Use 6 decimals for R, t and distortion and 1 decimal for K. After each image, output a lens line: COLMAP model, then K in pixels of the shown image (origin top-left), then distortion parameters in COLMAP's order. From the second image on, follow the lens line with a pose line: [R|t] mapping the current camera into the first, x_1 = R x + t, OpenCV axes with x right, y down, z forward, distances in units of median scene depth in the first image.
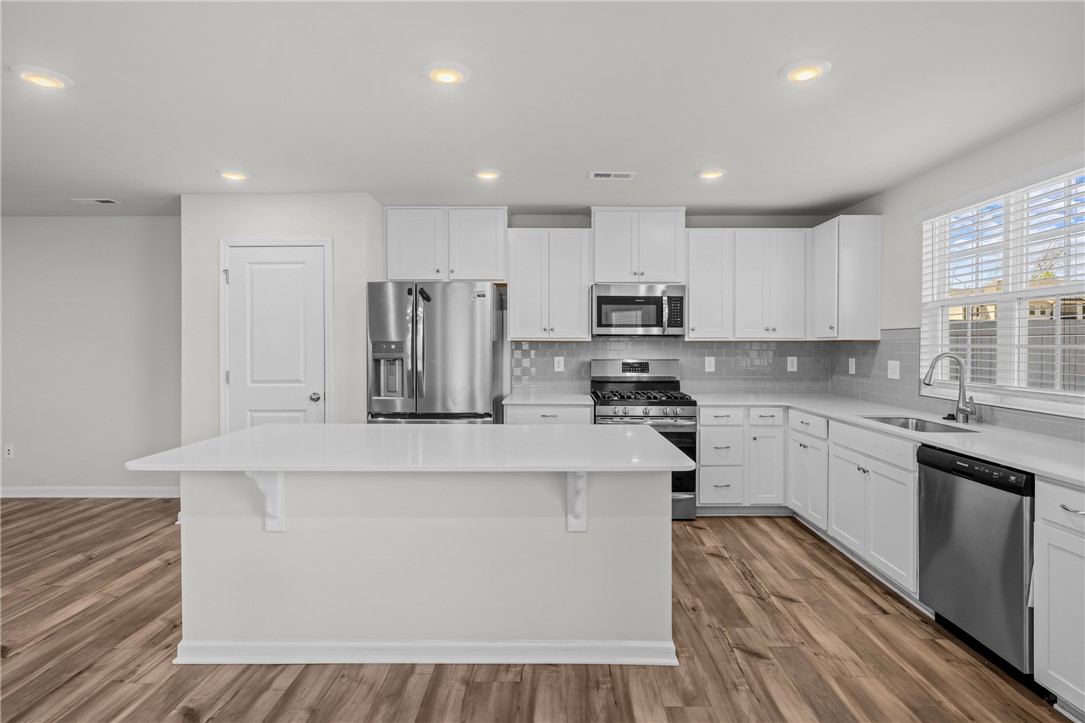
lens RADIAL K [[577.8, 0, 542.5], [0, 577.8, 361.5], [0, 0, 1]] dist [0.001668, 0.000048]
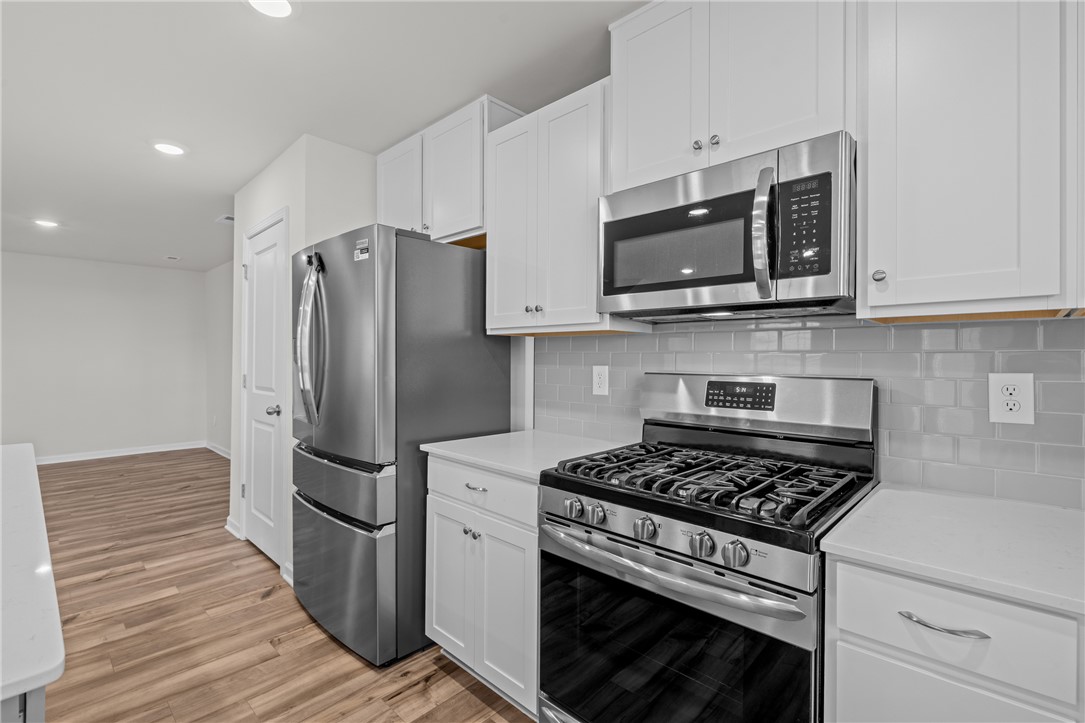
lens RADIAL K [[495.7, 0, 542.5], [0, 495.7, 361.5], [0, 0, 1]] dist [-0.003042, -0.000261]
pose [[0.711445, 0.007868, -0.702698, 0.318032], [-0.022131, 0.999692, -0.011214, -0.006234], [0.702393, 0.023529, 0.711400, 0.703477]]
